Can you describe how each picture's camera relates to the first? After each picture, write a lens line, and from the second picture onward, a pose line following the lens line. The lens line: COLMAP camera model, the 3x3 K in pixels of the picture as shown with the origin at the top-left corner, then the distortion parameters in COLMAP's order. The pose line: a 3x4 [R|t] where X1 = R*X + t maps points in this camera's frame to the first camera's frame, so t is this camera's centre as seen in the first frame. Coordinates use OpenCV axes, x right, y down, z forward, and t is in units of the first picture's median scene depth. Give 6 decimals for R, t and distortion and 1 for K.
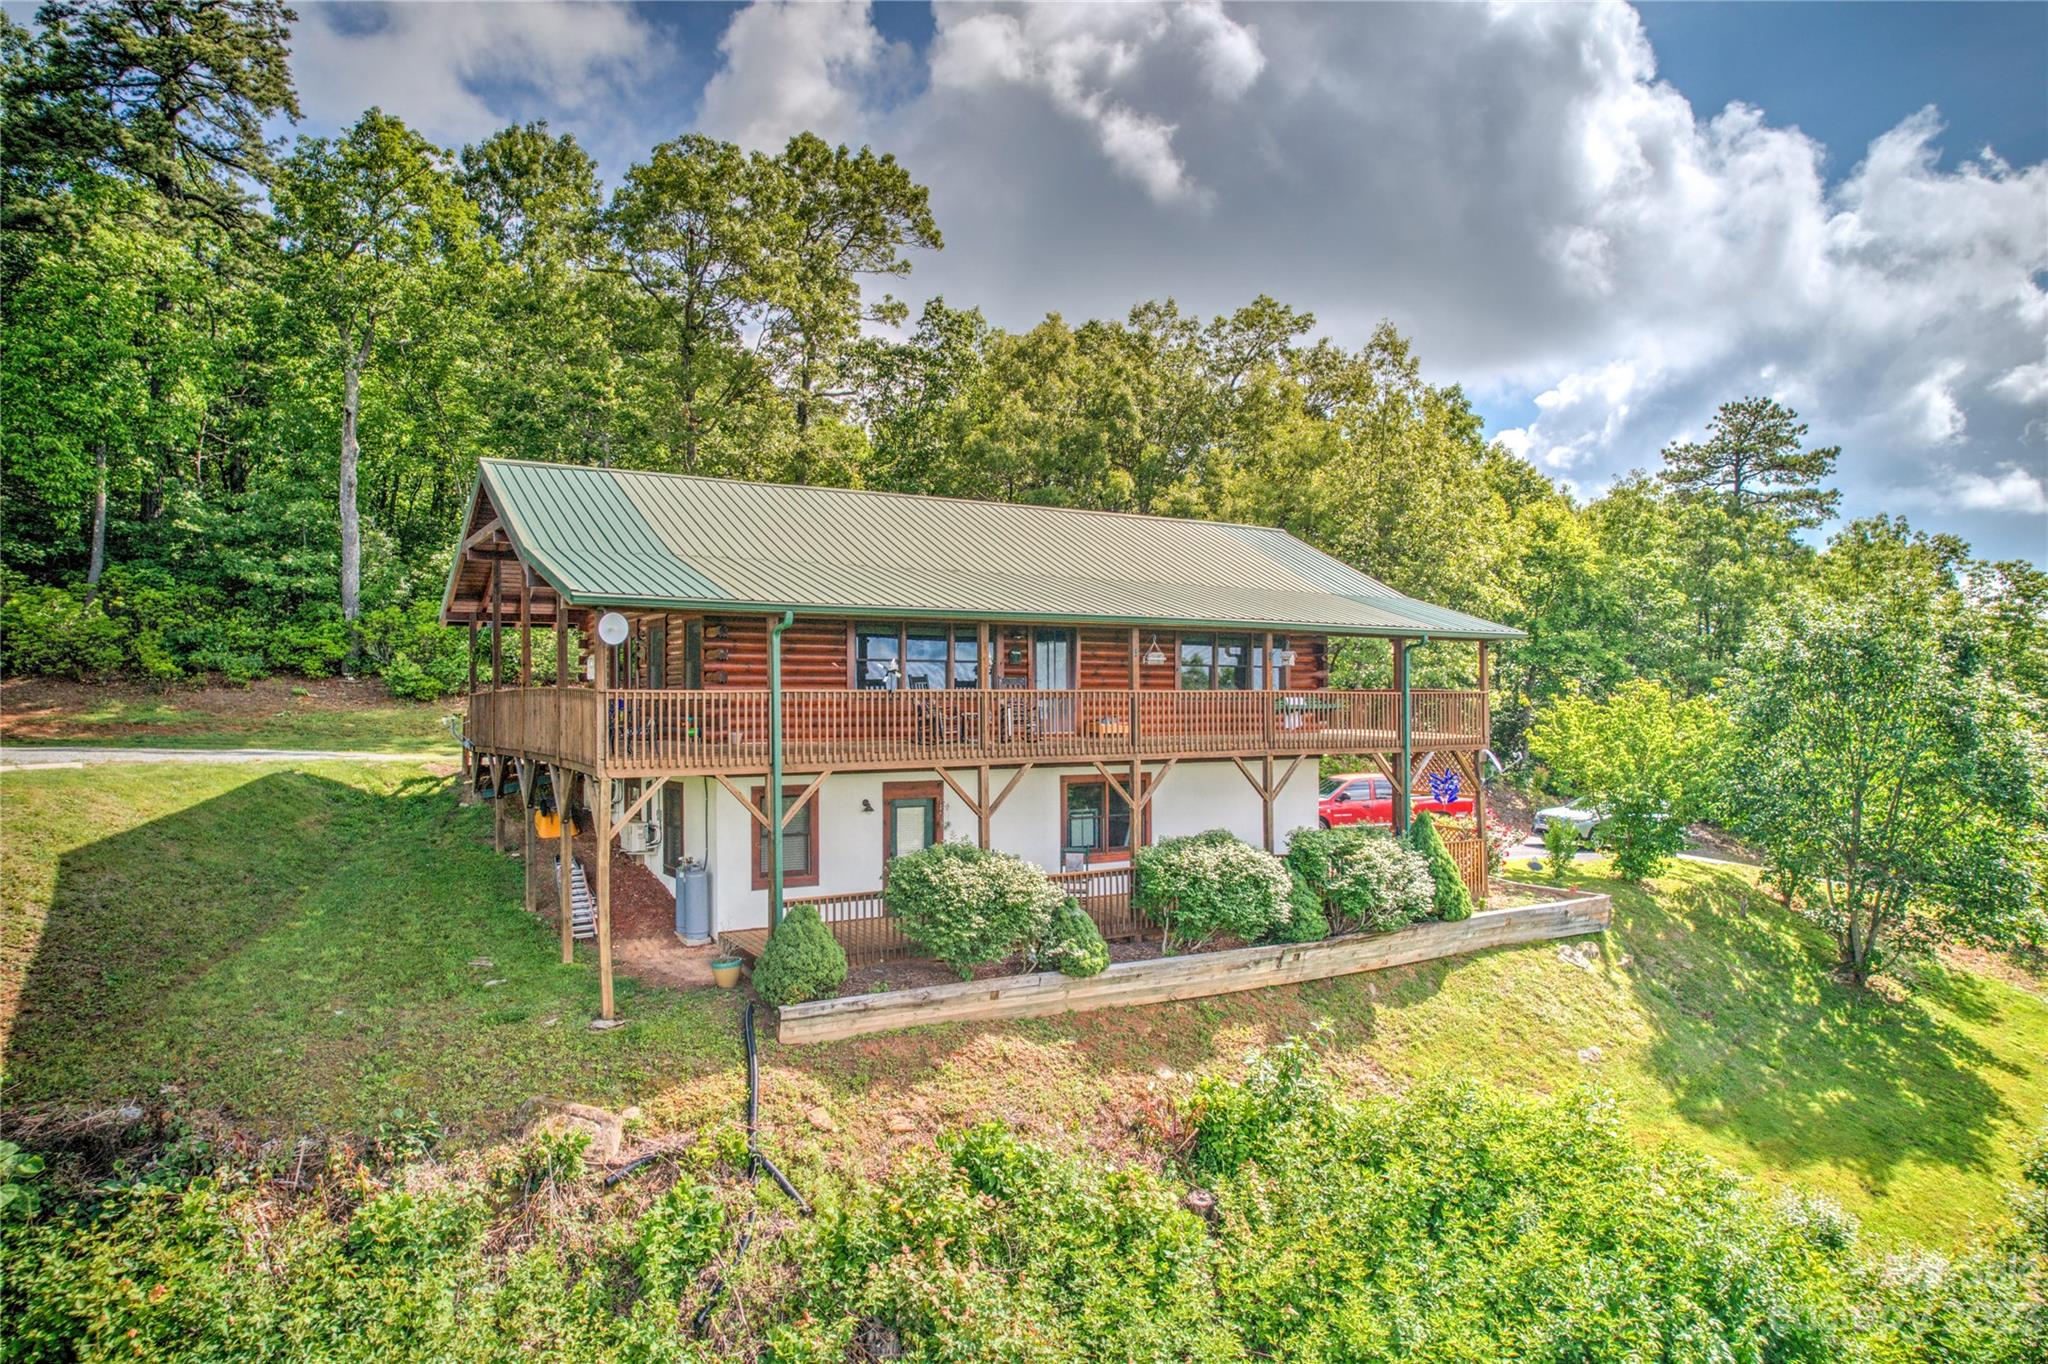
lens RADIAL K [[1308.0, 0, 1024.0], [0, 1308.0, 682.0], [0, 0, 1]] dist [-0.069618, 0.062553]
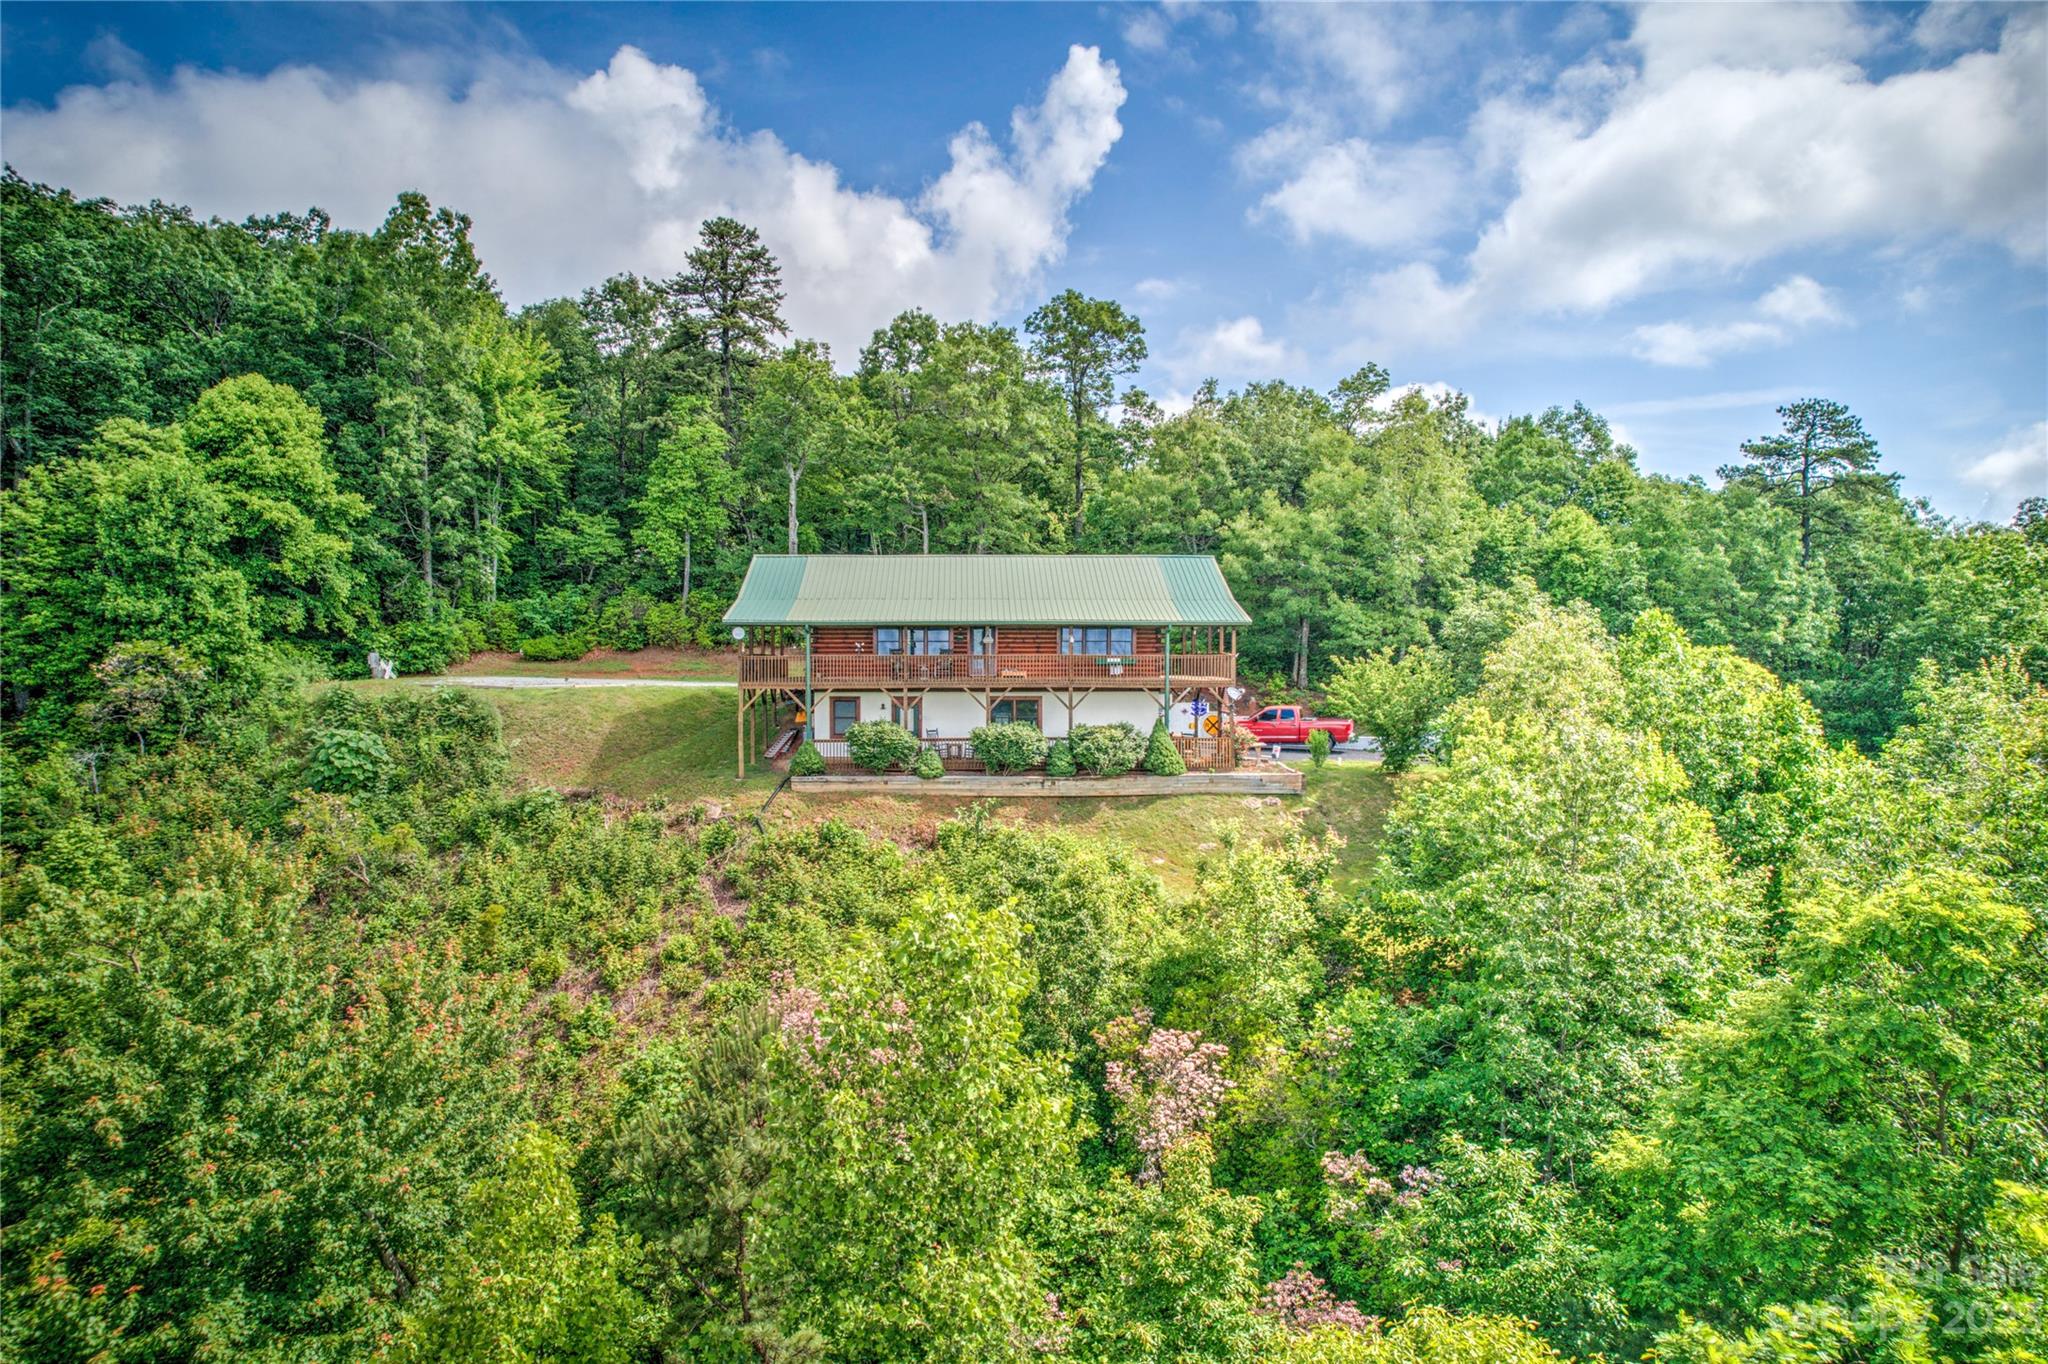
lens RADIAL K [[1308.0, 0, 1024.0], [0, 1308.0, 682.0], [0, 0, 1]] dist [-0.069618, 0.062553]
pose [[0.873482, 0.011141, -0.486728, 0.731706], [0.004252, 0.999525, 0.030510, -0.009190], [0.486837, -0.028720, 0.873020, -0.521344]]
